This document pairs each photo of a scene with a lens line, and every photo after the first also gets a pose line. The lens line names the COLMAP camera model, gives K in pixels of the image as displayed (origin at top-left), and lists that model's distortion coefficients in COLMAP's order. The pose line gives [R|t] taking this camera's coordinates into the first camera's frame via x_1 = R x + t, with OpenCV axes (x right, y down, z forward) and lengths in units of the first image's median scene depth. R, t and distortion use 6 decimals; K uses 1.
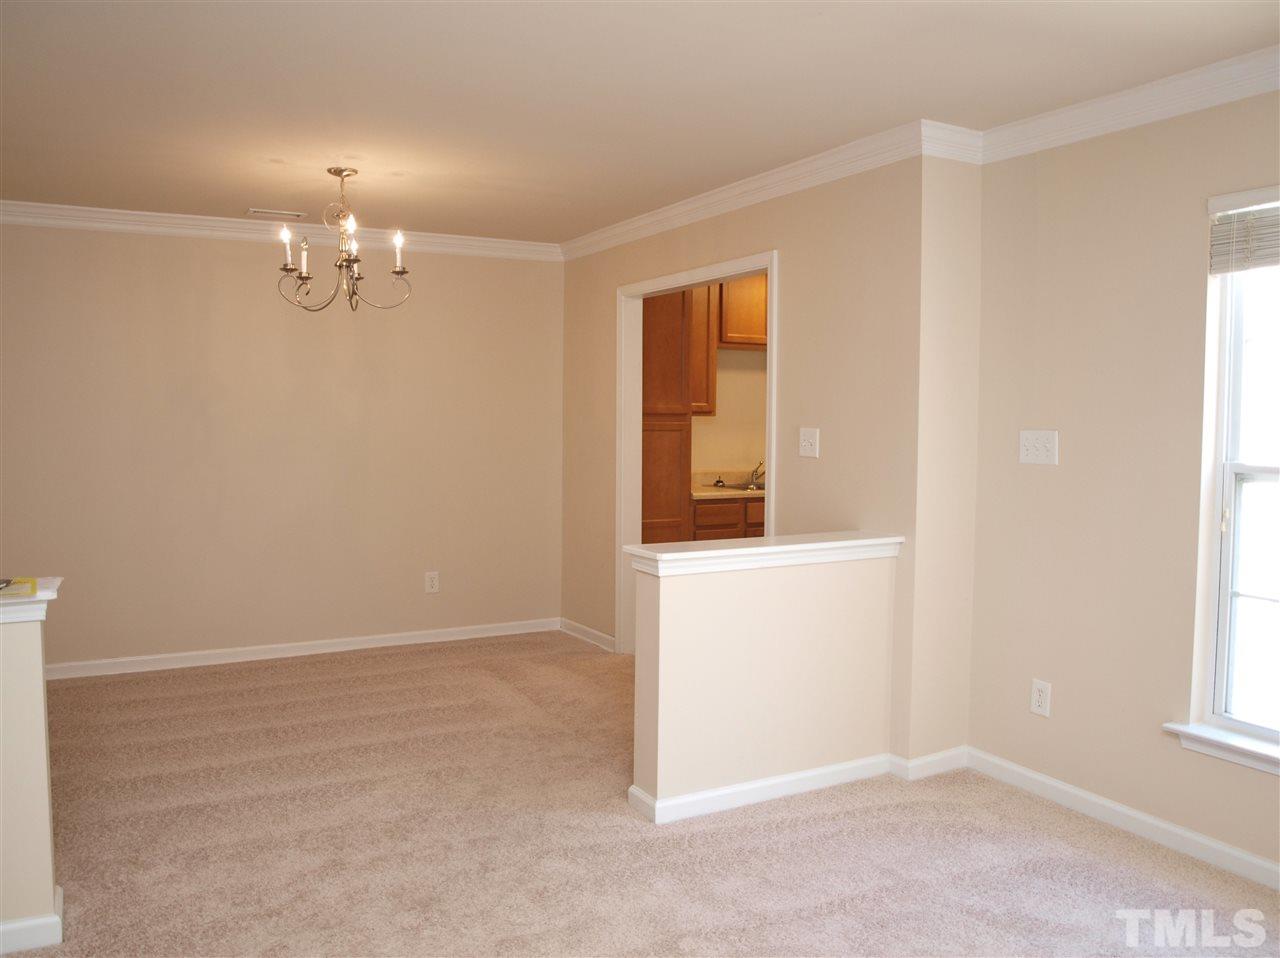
lens RADIAL K [[1024.4, 0, 644.9], [0, 1024.4, 481.3], [0, 0, 1]] dist [-0.109062, 0.061050]
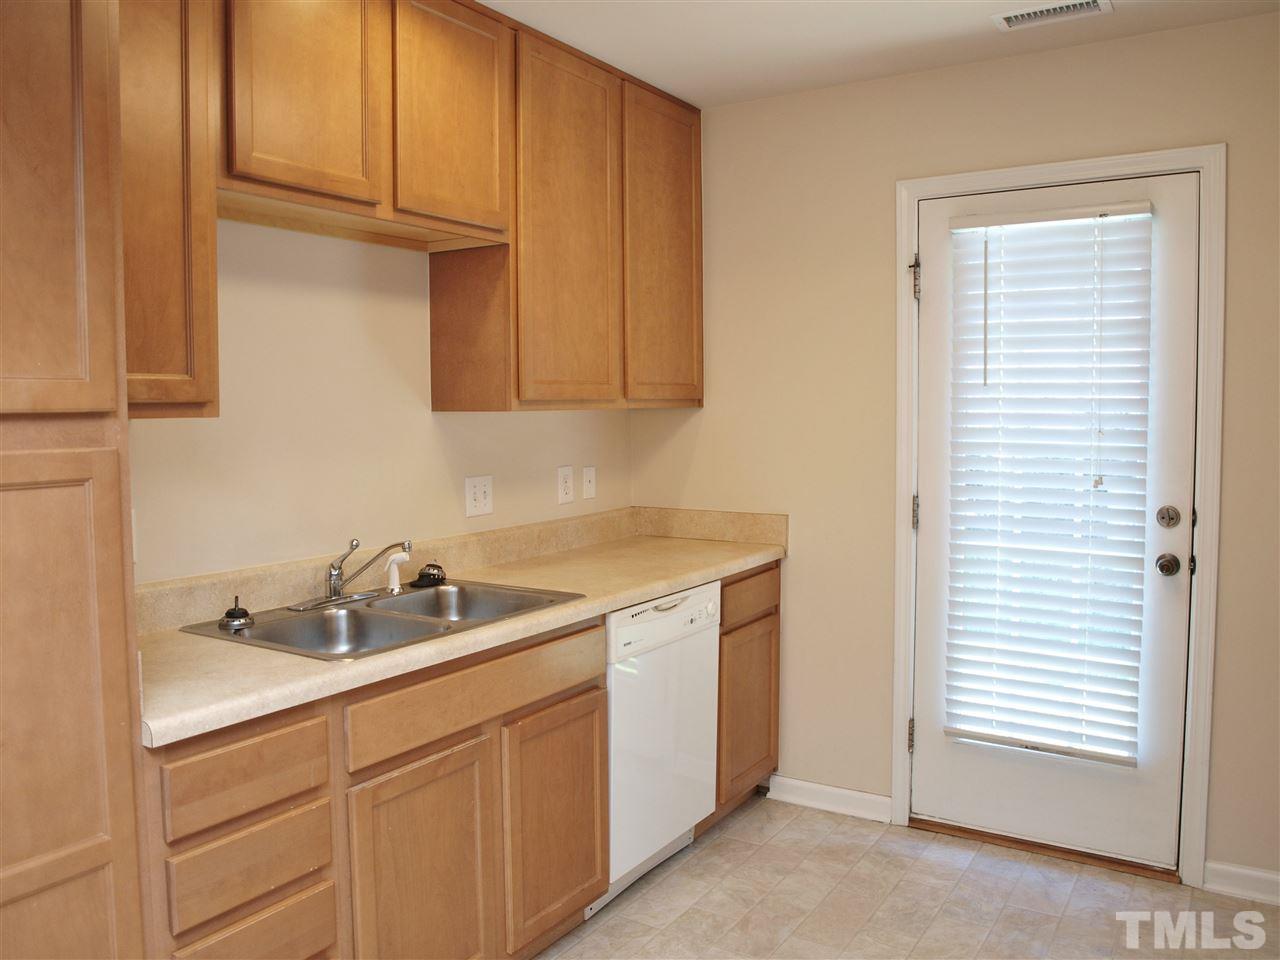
lens RADIAL K [[1024.4, 0, 634.3], [0, 1024.4, 473.9], [0, 0, 1]] dist [-0.109062, 0.061050]
pose [[0.884309, -0.040207, 0.465168, 0.038332], [0.039025, 0.999164, 0.012175, -0.045358], [-0.465268, 0.007386, 0.885139, 0.676616]]
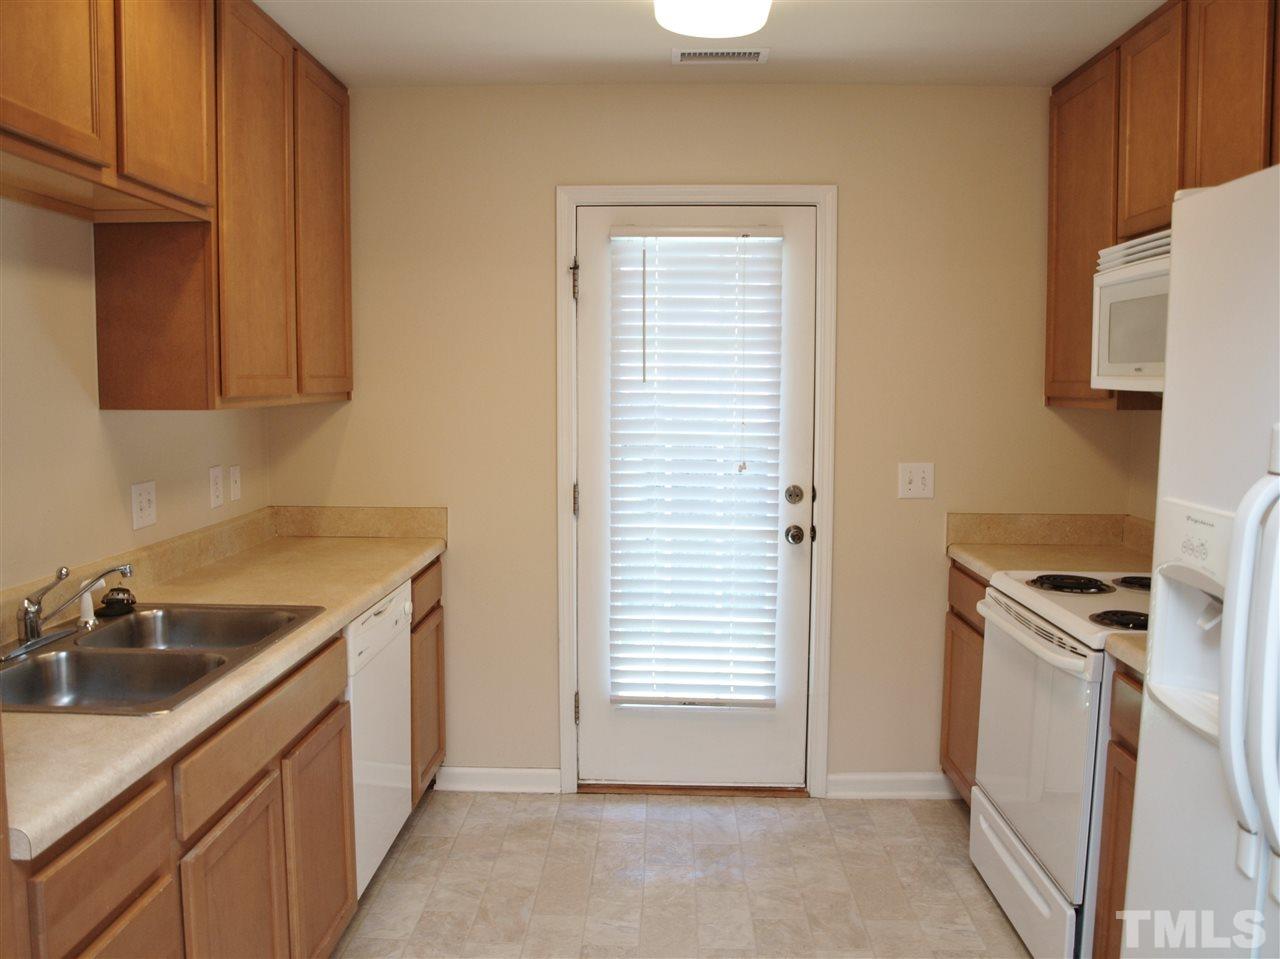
lens RADIAL K [[1024.4, 0, 636.6], [0, 1024.4, 472.8], [0, 0, 1]] dist [-0.109062, 0.061050]
pose [[0.516564, -0.076199, 0.852851, -0.026753], [0.052435, 0.996978, 0.057317, -0.054956], [-0.854641, 0.015112, 0.518999, 0.730736]]
